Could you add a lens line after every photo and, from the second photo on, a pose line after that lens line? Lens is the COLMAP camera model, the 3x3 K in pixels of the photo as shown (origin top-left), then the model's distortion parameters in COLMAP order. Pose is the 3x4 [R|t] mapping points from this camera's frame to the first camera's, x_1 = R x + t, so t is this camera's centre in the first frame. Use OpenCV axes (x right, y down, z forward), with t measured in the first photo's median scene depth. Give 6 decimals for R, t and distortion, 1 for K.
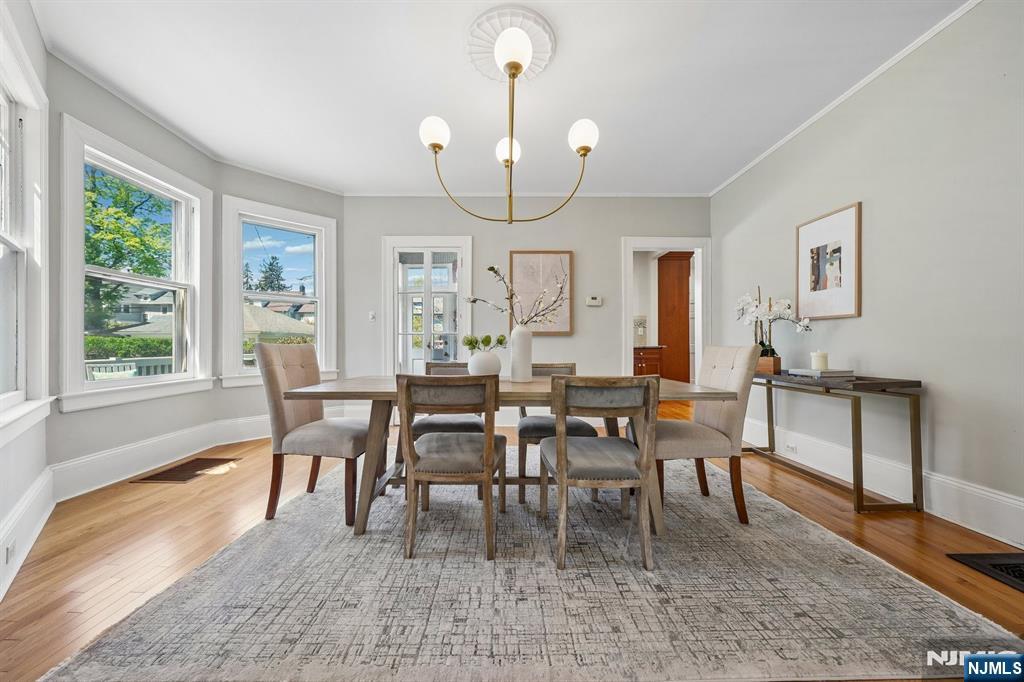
lens RADIAL K [[357.2, 0, 511.5], [0, 357.2, 344.5], [0, 0, 1]] dist [-0.011924, 0.000029]
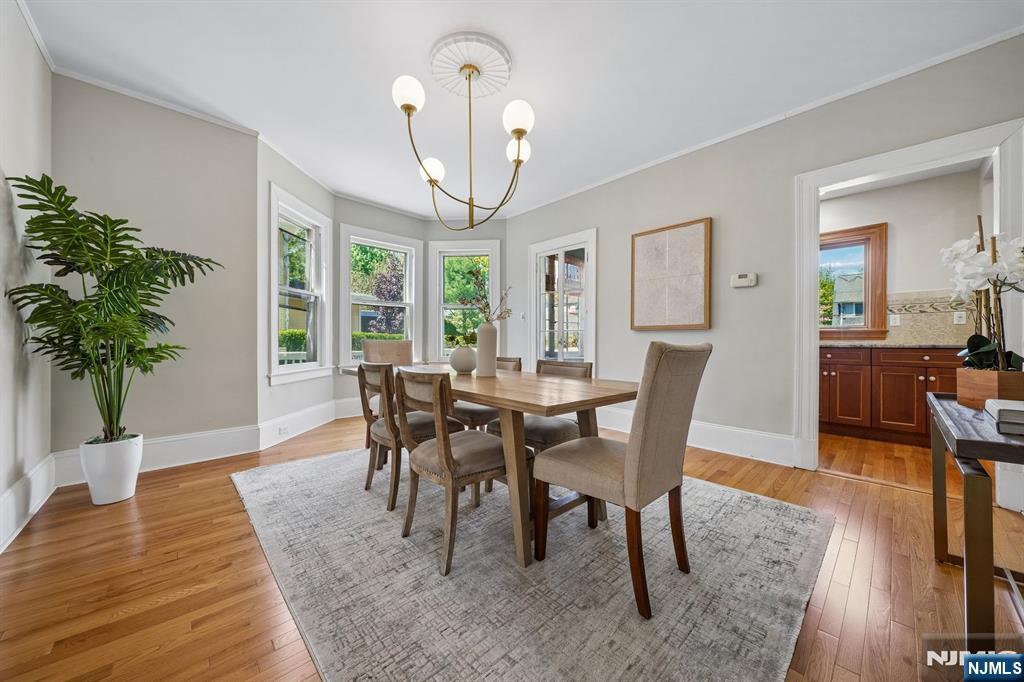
lens RADIAL K [[357.2, 0, 506.7], [0, 357.2, 341.9], [0, 0, 1]] dist [-0.011924, 0.000029]
pose [[0.675070, 0.004209, -0.737742, 0.822509], [-0.001142, 0.999988, 0.004660, -0.001121], [0.737753, -0.002303, 0.675067, 0.322705]]
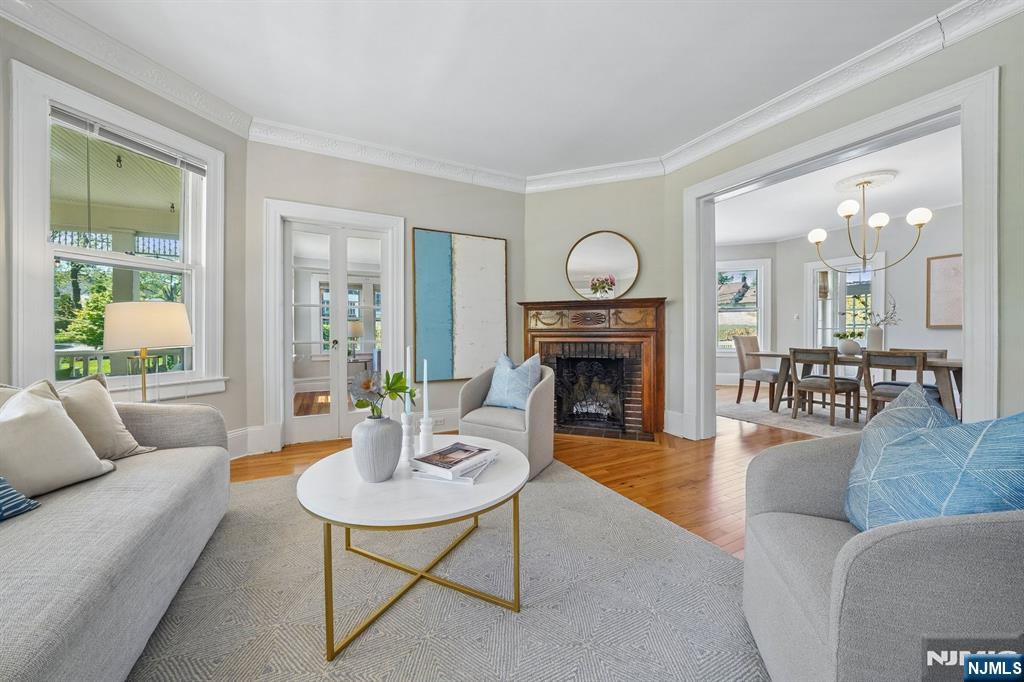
lens RADIAL K [[357.2, 0, 512.3], [0, 357.2, 337.4], [0, 0, 1]] dist [-0.011924, 0.000029]
pose [[0.446021, 0.004380, -0.895012, 0.799657], [0.002322, 0.999979, 0.006051, -0.010544], [0.895020, -0.004777, 0.446001, -1.443964]]
